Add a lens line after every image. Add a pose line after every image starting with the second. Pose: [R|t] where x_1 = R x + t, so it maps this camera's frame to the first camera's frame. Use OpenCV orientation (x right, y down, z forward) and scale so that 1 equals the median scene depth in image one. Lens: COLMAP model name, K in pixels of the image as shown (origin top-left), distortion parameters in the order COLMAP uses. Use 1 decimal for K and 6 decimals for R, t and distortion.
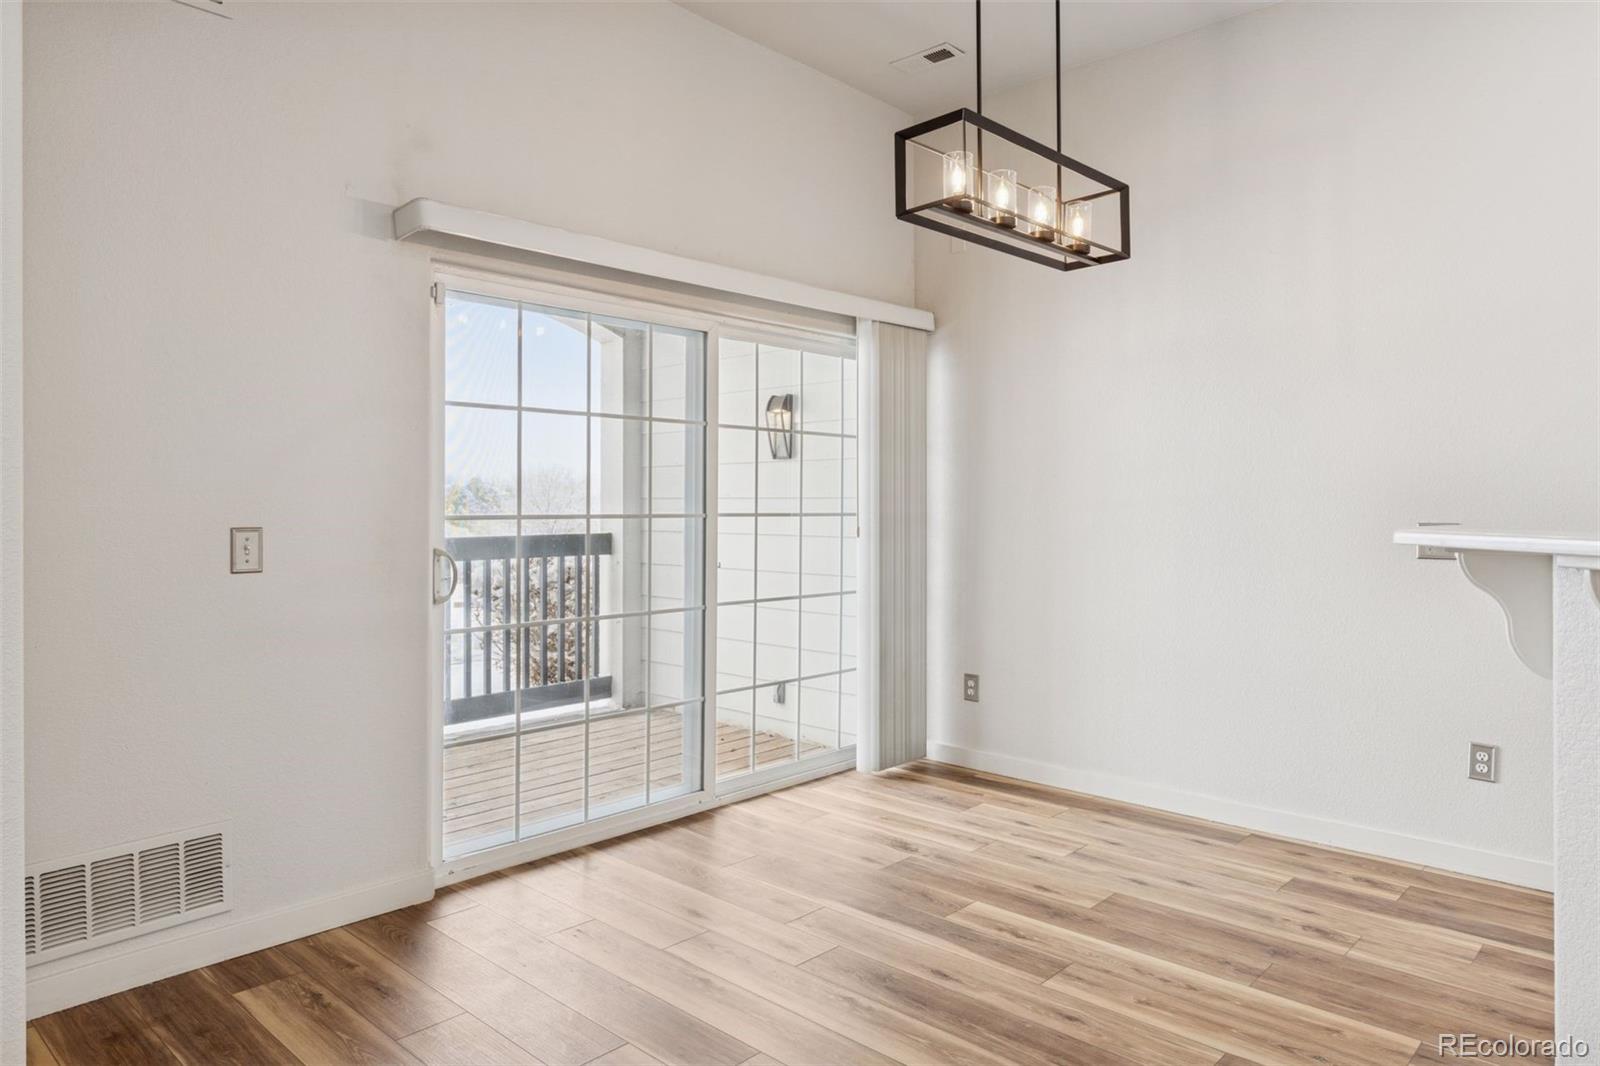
lens RADIAL K [[1026.2, 0, 809.0], [0, 1026.2, 513.1], [0, 0, 1]] dist [0.003942, 0.000705]
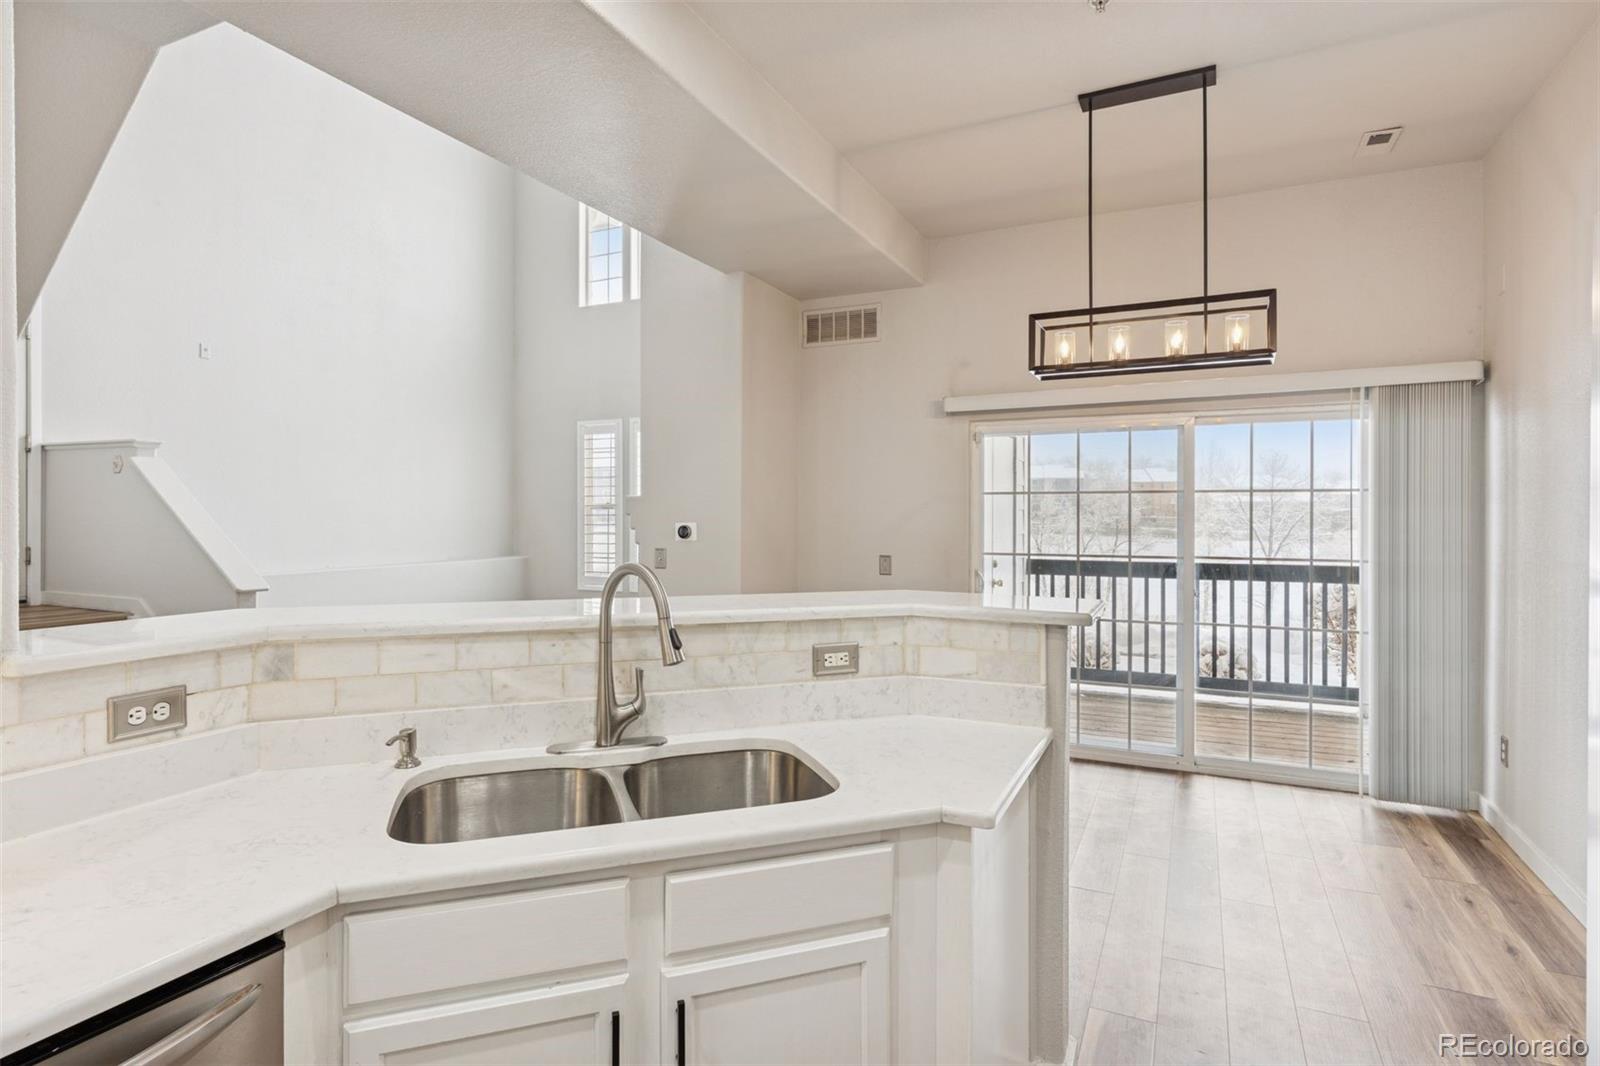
lens RADIAL K [[825.6, 0, 806.7], [0, 825.6, 519.8], [0, 0, 1]] dist [-0.004433, -0.000235]
pose [[0.289668, 0.008990, -0.957085, 0.973672], [-0.009629, 0.999933, 0.006478, -0.059416], [0.957079, 0.007340, 0.289735, 0.220637]]
